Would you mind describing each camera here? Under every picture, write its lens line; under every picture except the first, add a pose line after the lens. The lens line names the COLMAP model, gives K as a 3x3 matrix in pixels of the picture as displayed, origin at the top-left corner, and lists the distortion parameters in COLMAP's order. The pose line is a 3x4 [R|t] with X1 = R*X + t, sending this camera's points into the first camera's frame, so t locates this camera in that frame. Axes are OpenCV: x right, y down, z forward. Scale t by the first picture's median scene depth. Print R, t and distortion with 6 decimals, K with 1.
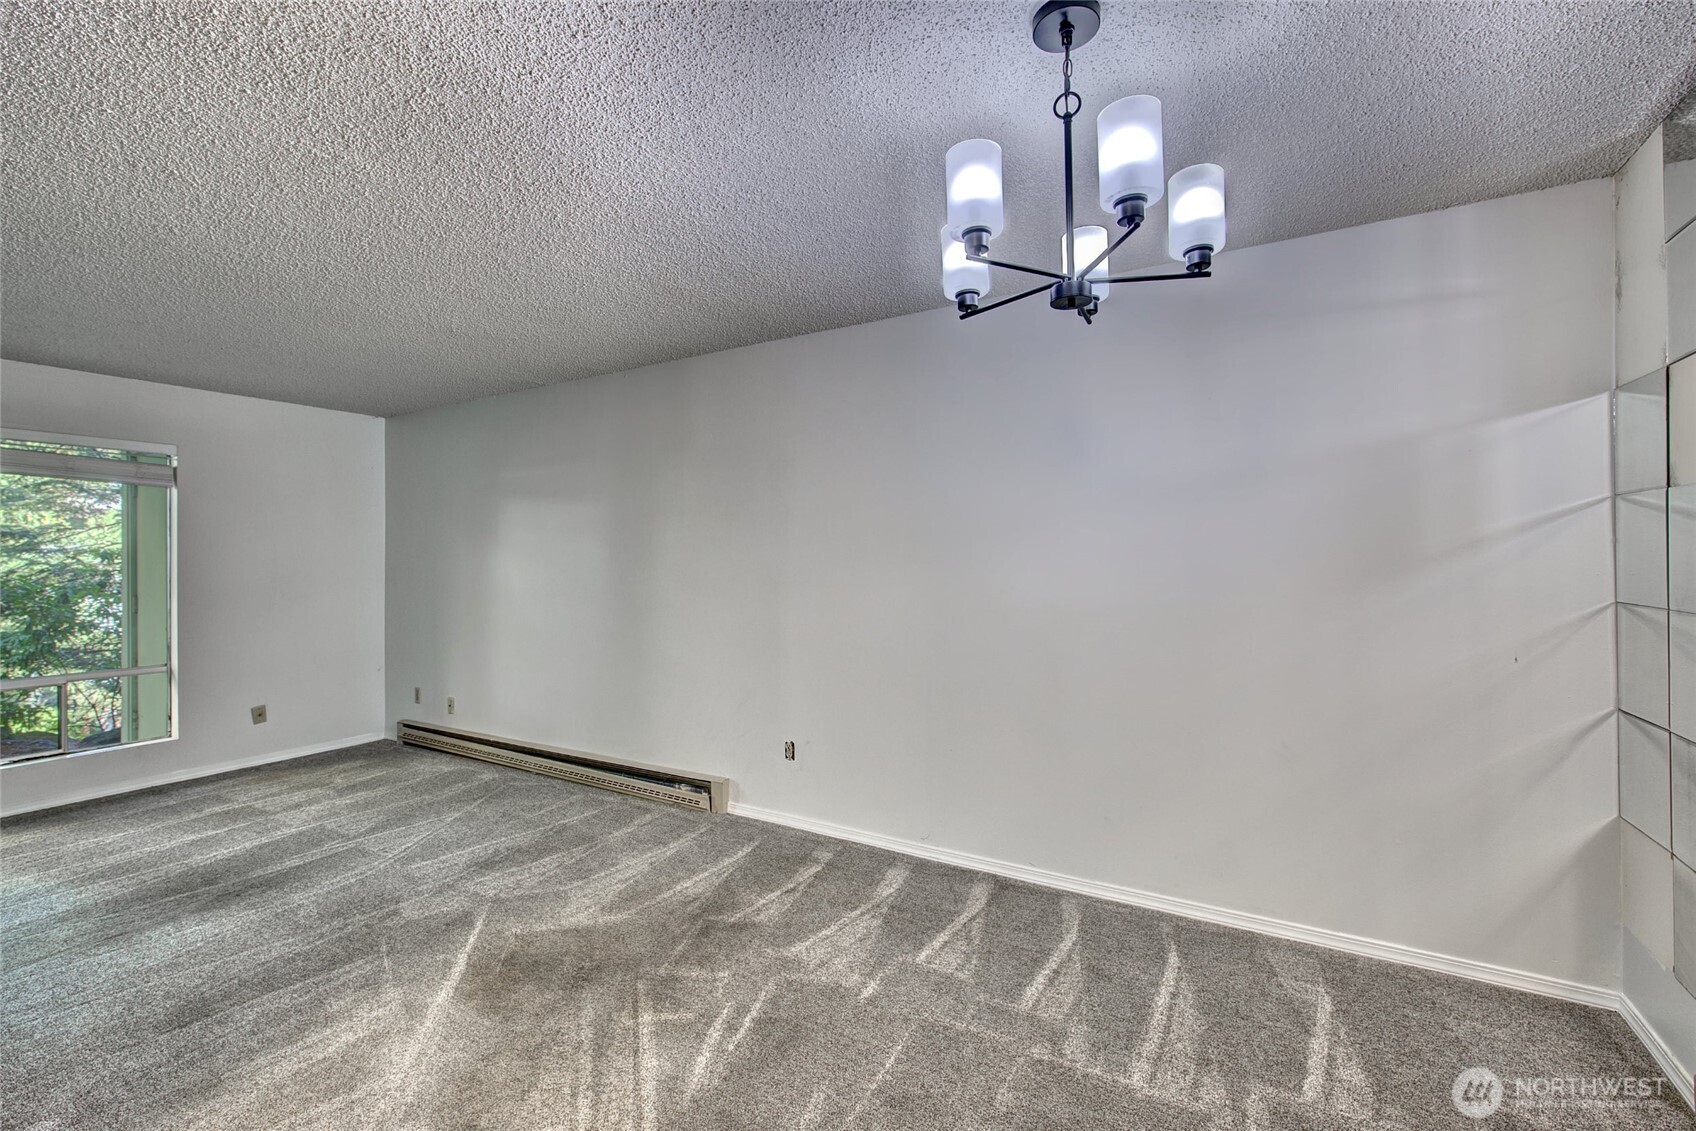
lens RADIAL K [[724.2, 0, 852.7], [0, 724.2, 556.3], [0, 0, 1]] dist [0.001797, 0.000192]
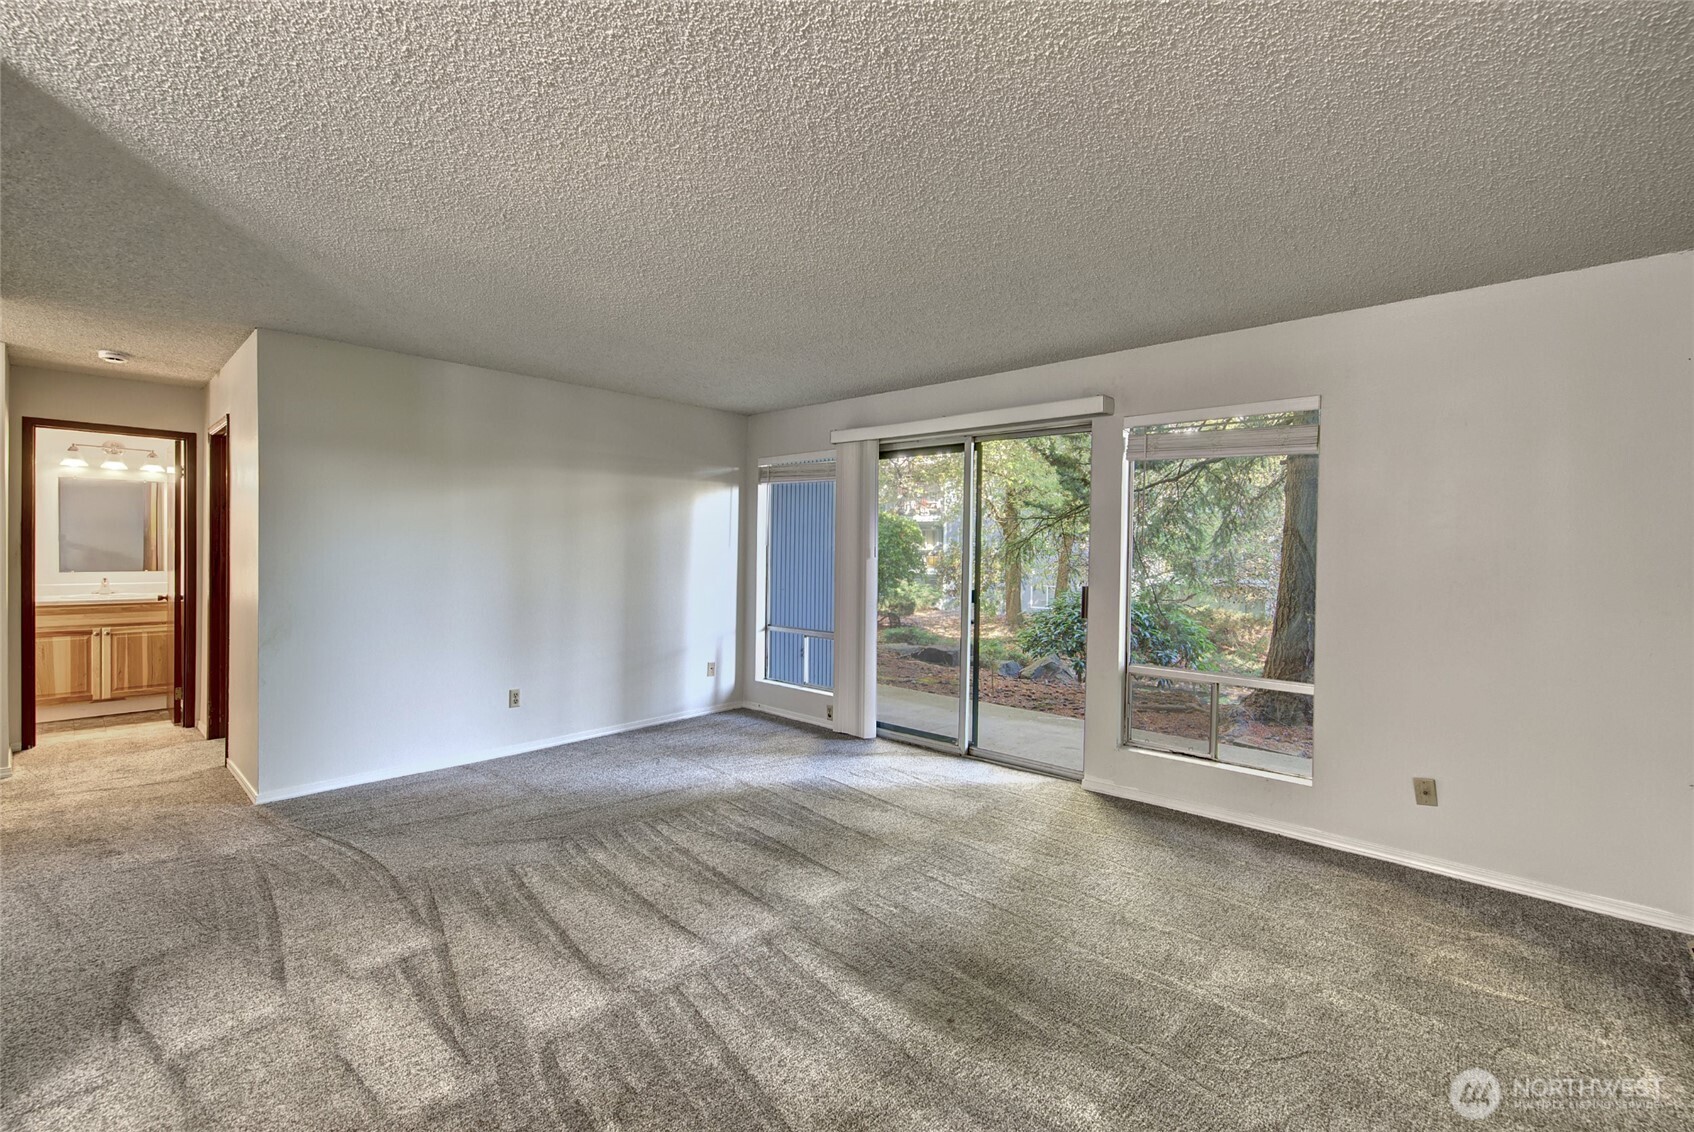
lens RADIAL K [[730.2, 0, 850.2], [0, 730.2, 558.5], [0, 0, 1]] dist [0.000391, 0.000357]
pose [[-0.213501, 0.020138, -0.976735, -0.117897], [-0.006546, 0.999736, 0.022043, 0.002737], [0.976921, 0.011100, -0.213312, 0.889990]]
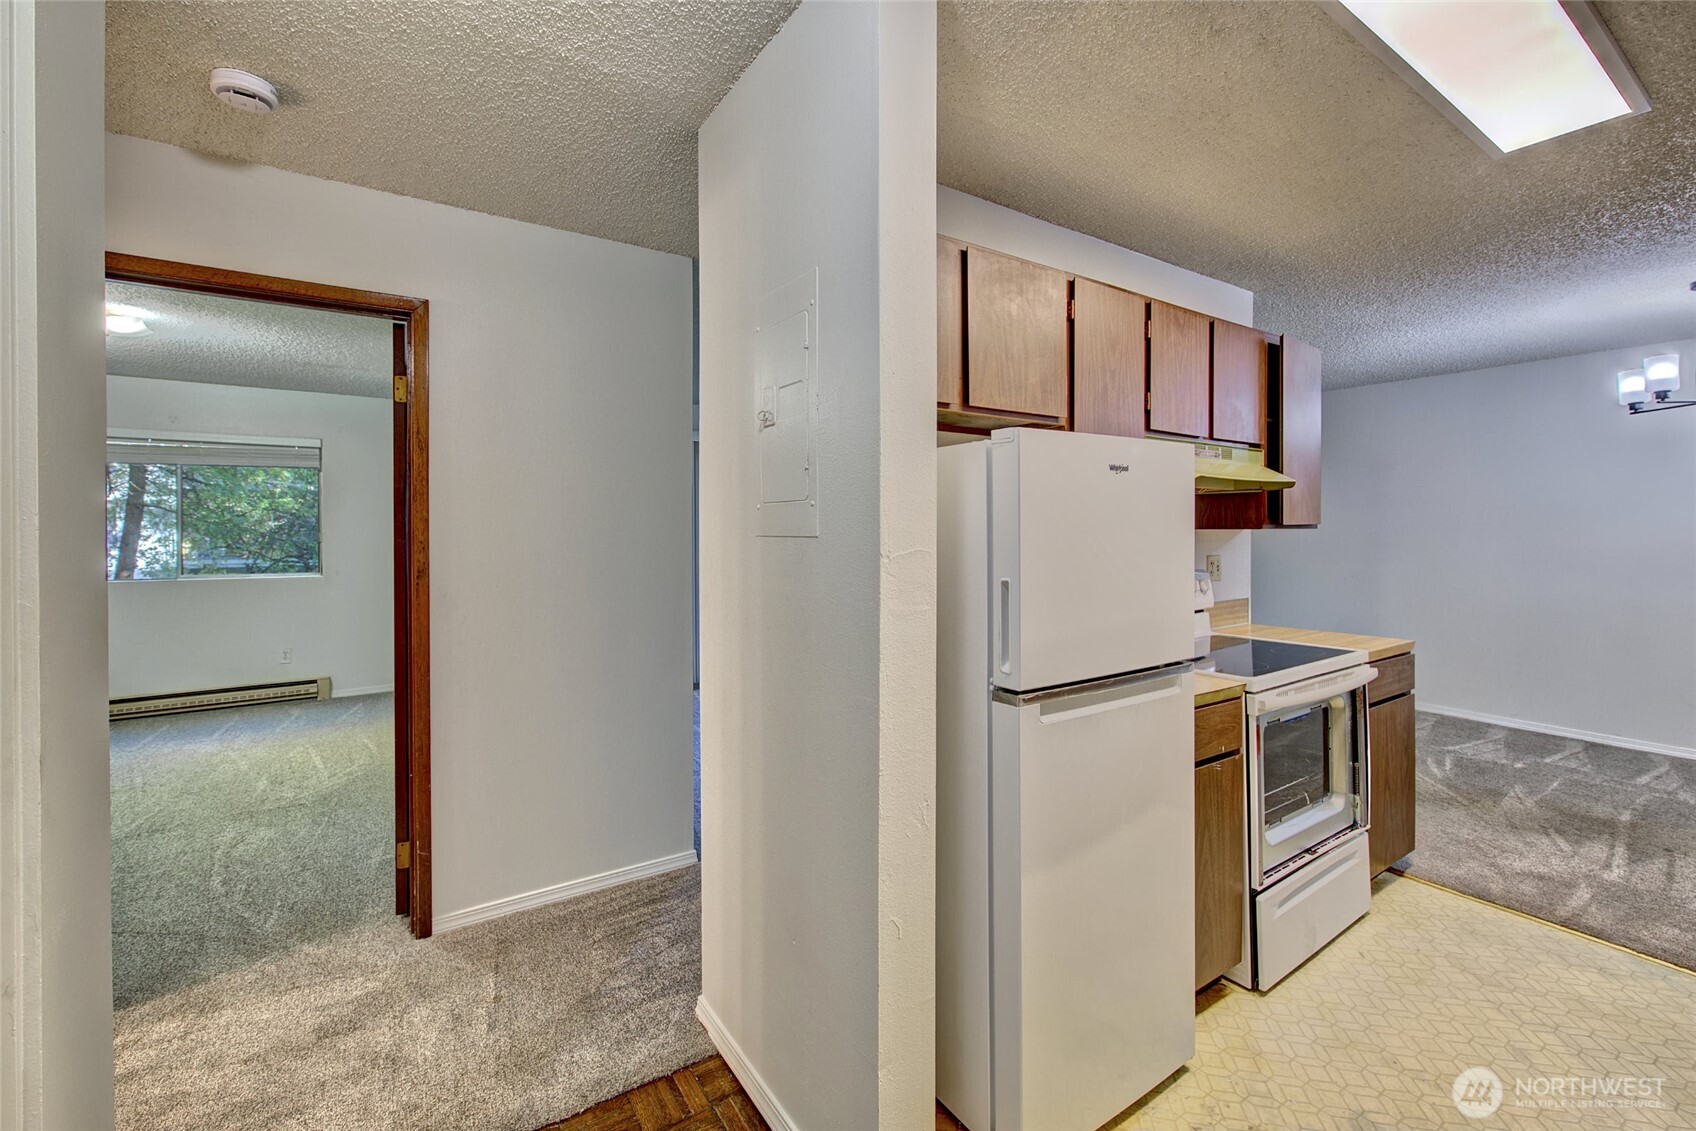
lens RADIAL K [[725.7, 0, 858.3], [0, 725.7, 535.6], [0, 0, 1]] dist [0.001007, 0.000173]
pose [[0.901834, 0.010866, -0.431947, -0.450479], [-0.004759, 0.999873, 0.015215, 0.000500], [0.432057, -0.011665, 0.901771, -0.882778]]
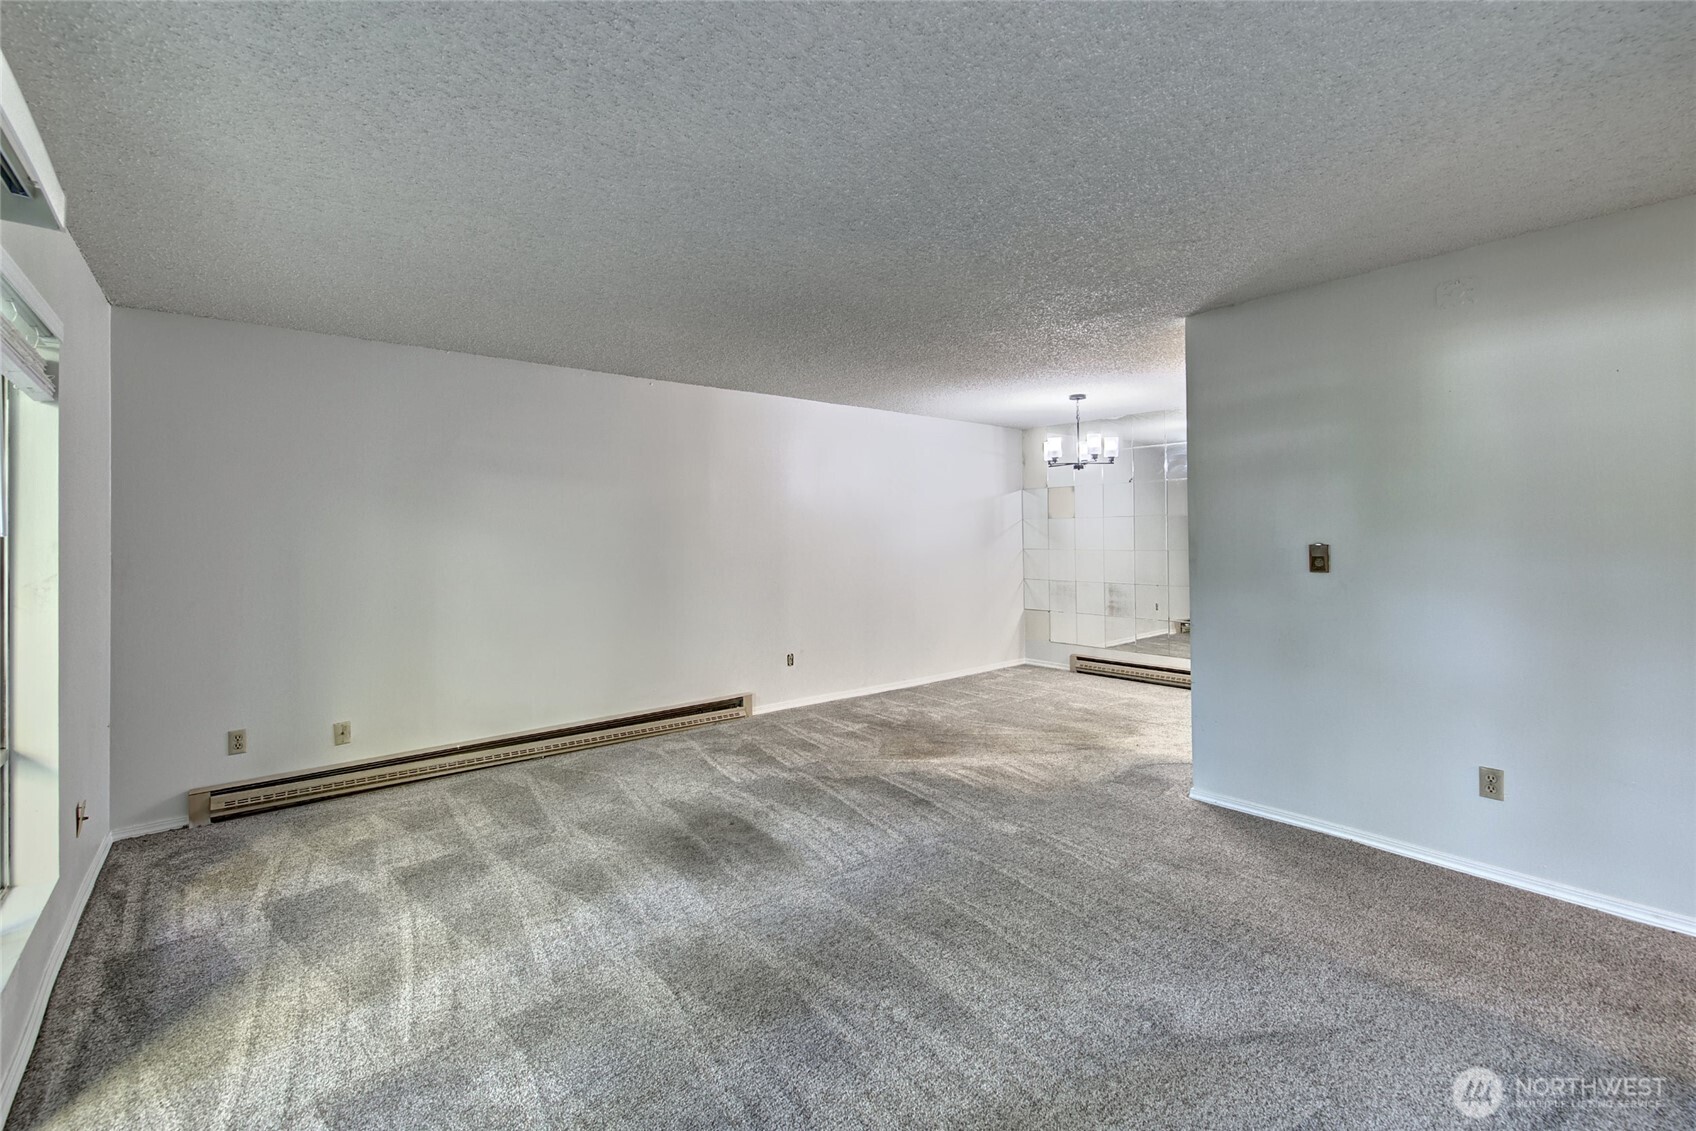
lens RADIAL K [[725.7, 0, 858.3], [0, 725.7, 535.6], [0, 0, 1]] dist [0.001007, 0.000173]
pose [[0.334167, 0.006379, 0.942492, -1.594088], [0.005446, 0.999947, -0.008698, 0.014018], [-0.942498, 0.008040, 0.334114, 0.350090]]
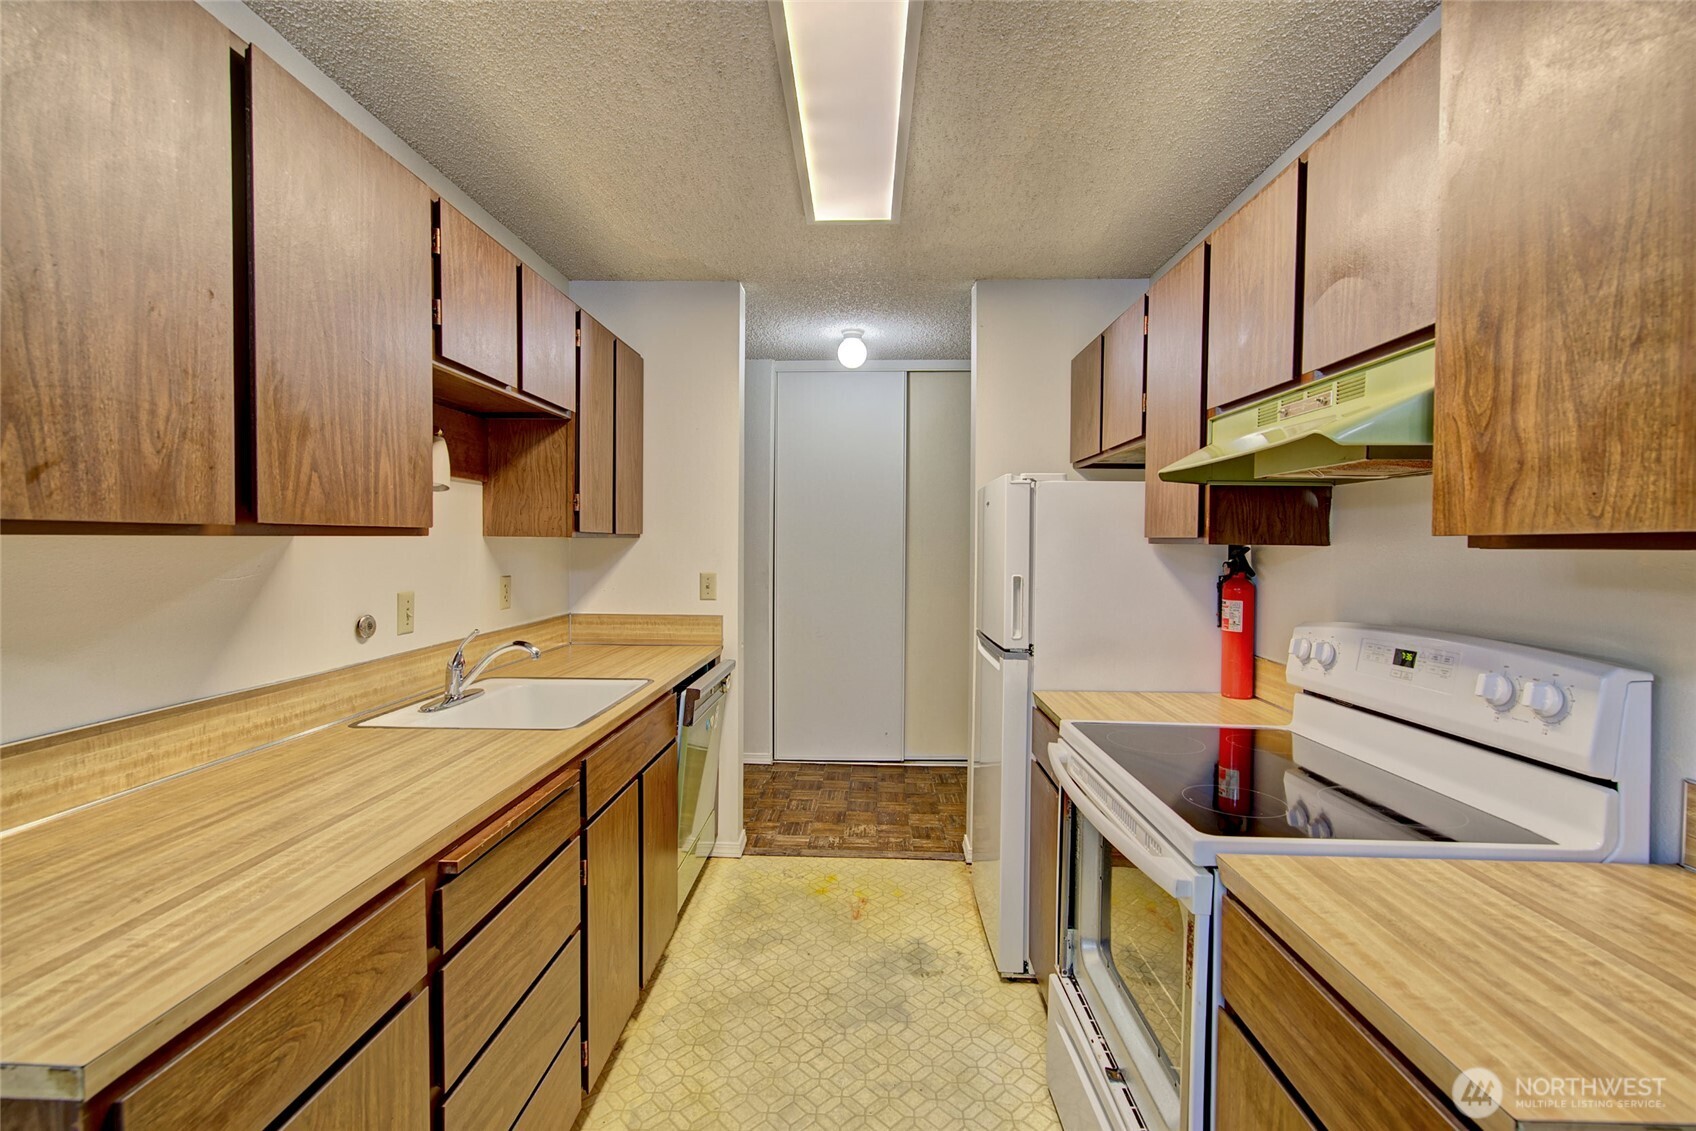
lens RADIAL K [[724.2, 0, 852.7], [0, 724.2, 556.3], [0, 0, 1]] dist [0.001797, 0.000192]
pose [[-0.876262, 0.012608, -0.481670, -0.029580], [0.002789, 0.999774, 0.021096, -0.000410], [0.481827, 0.017143, -0.876099, 0.197068]]
